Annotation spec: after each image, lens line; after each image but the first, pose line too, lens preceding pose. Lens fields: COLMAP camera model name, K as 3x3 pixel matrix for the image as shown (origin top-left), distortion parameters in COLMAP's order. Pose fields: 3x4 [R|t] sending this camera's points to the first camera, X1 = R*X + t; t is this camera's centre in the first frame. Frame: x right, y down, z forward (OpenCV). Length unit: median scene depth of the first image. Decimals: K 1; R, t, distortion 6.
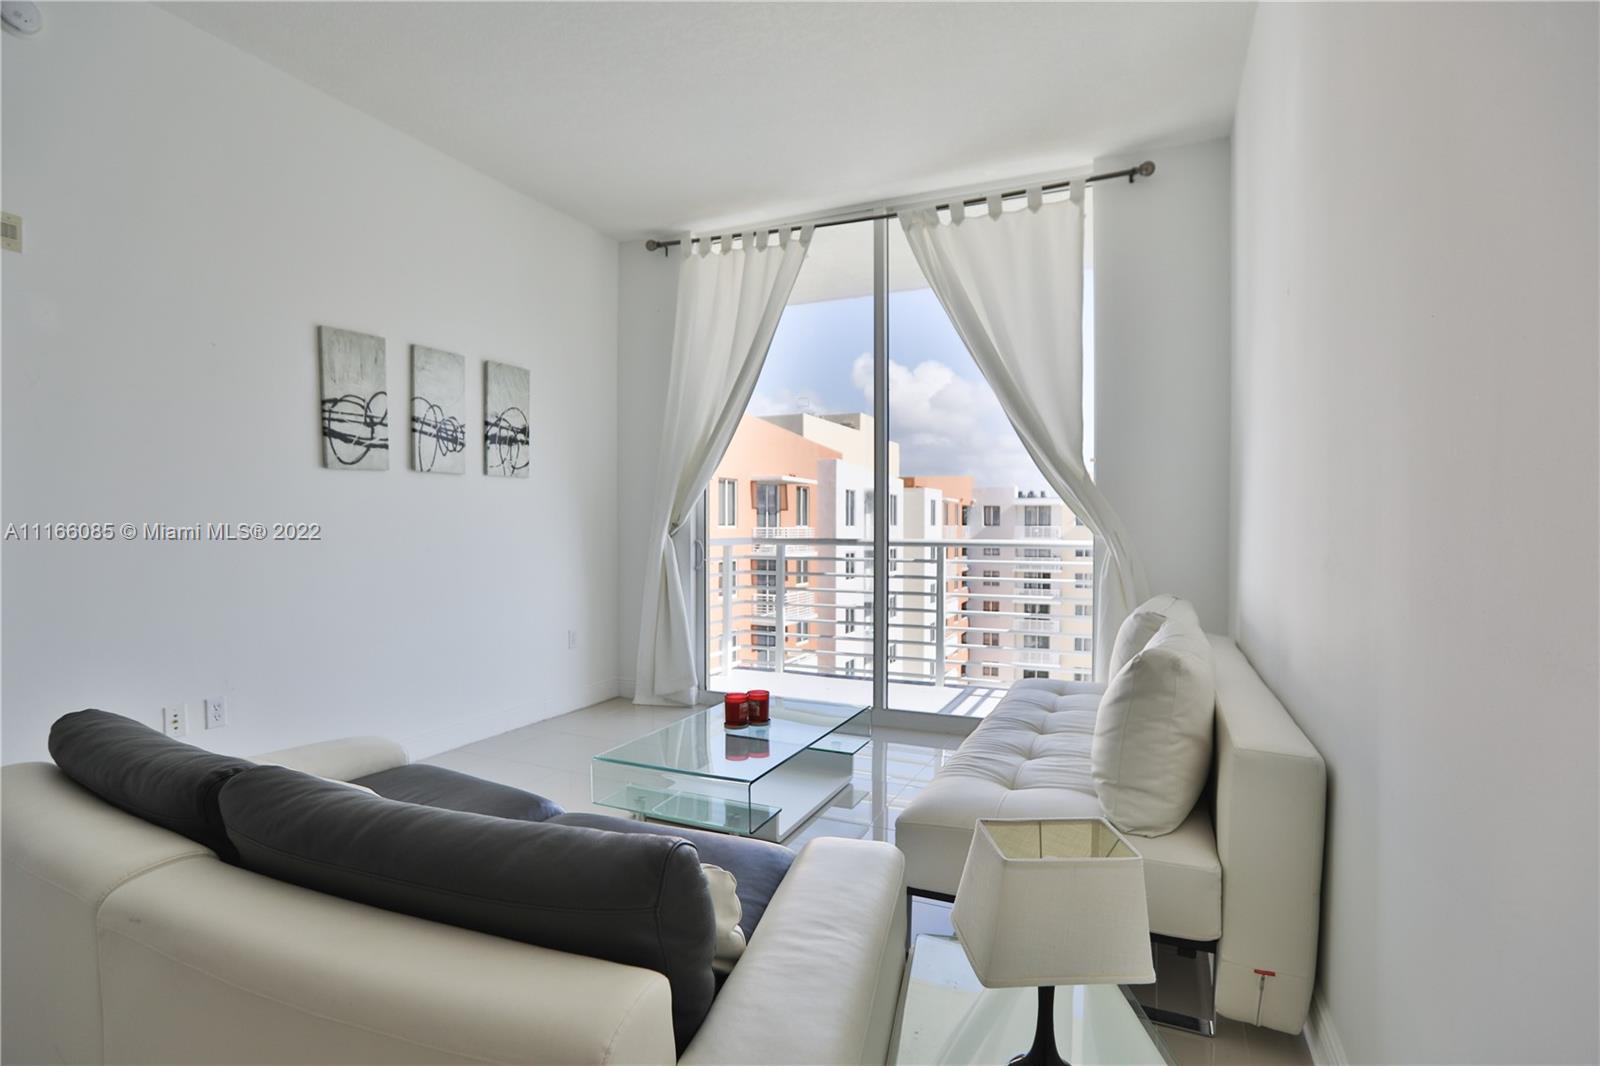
lens RADIAL K [[767.7, 0, 808.5], [0, 767.7, 538.6], [0, 0, 1]] dist [-0.069055, 0.025390]
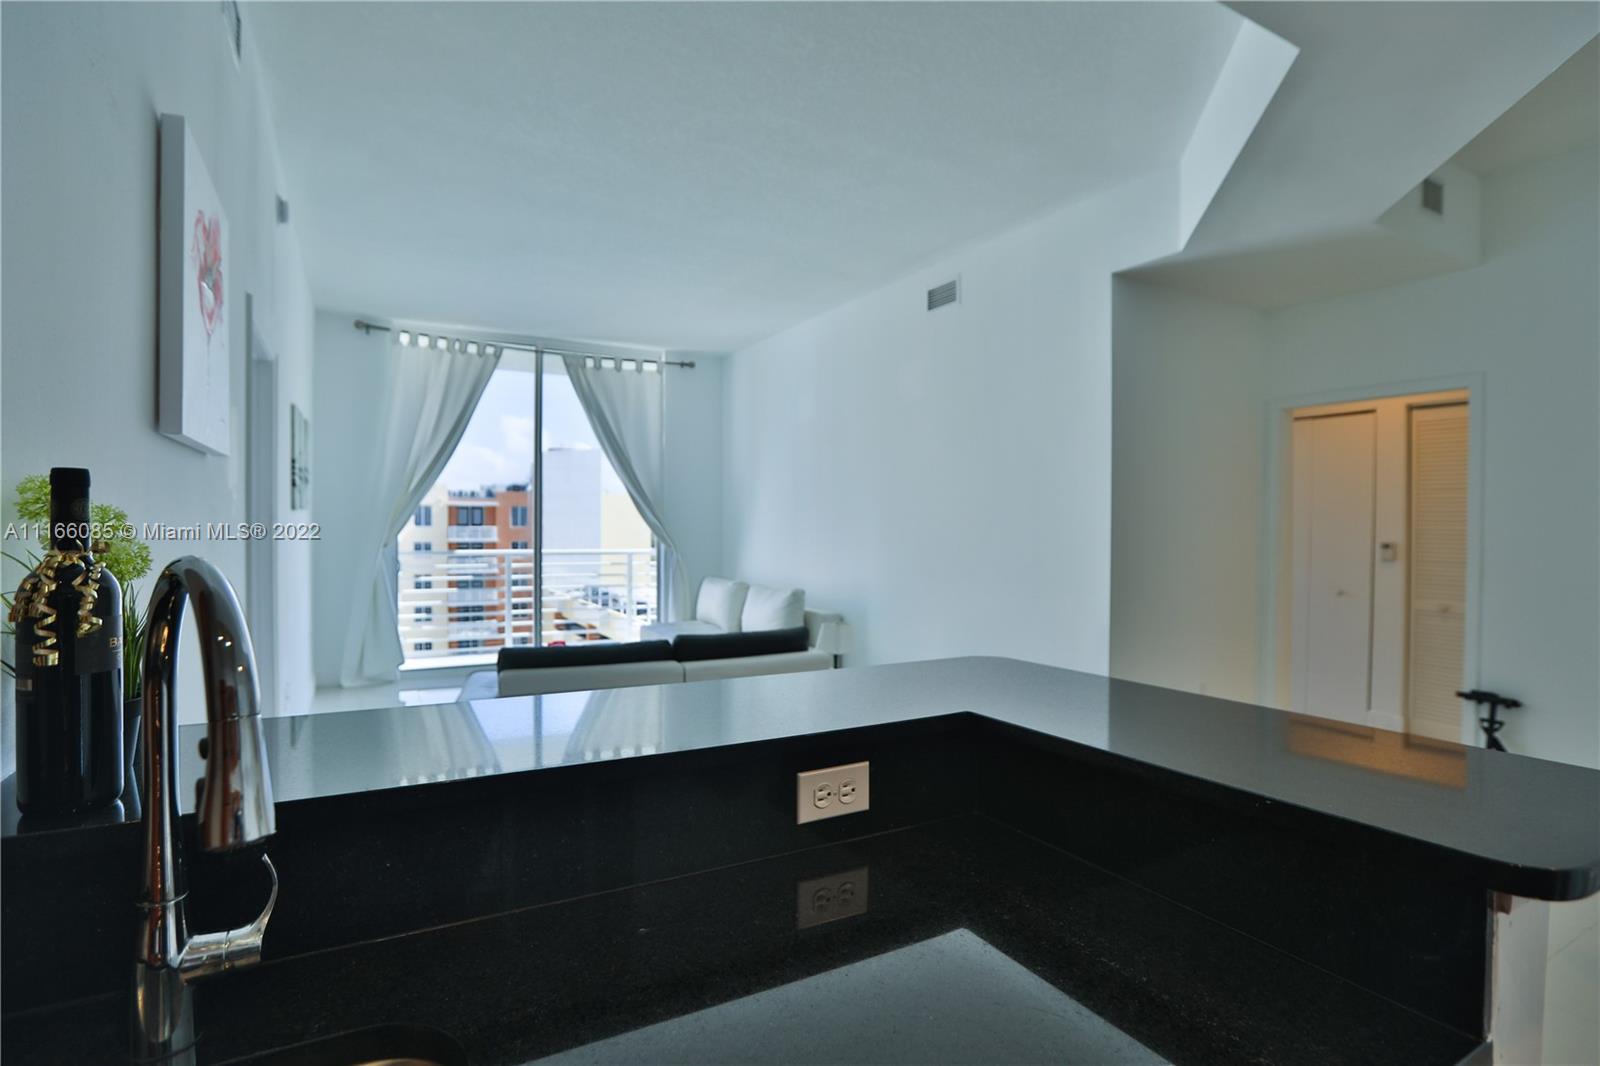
lens RADIAL K [[781.4, 0, 800.0], [0, 781.4, 533.0], [0, 0, 1]] dist [-0.047169, -0.000020]
pose [[0.598706, -0.000650, 0.800969, -0.920687], [0.006534, 0.999970, -0.004072, -0.031916], [-0.800943, 0.007672, 0.598692, -0.418333]]
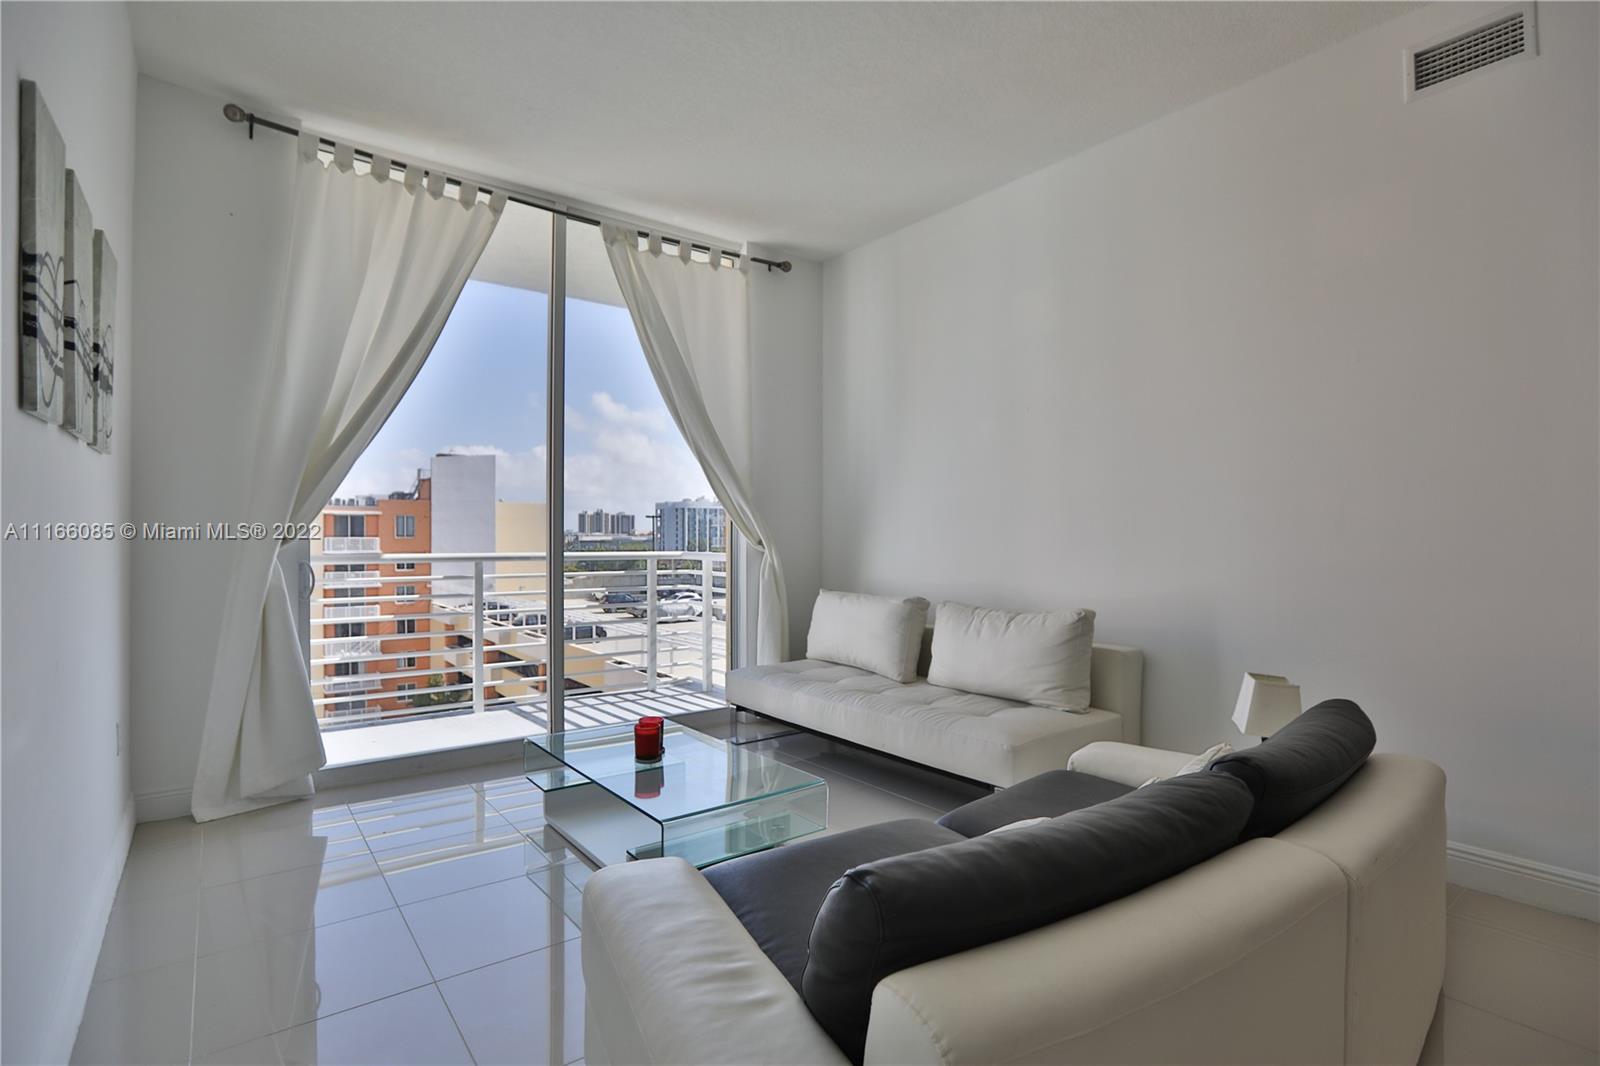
lens RADIAL K [[767.7, 0, 809.8], [0, 767.7, 535.2], [0, 0, 1]] dist [-0.044005, 0.011172]
pose [[0.474208, 0.004210, 0.880403, -0.621948], [0.013322, 0.999840, -0.011956, -0.006830], [-0.880312, 0.017398, 0.474076, 0.299901]]
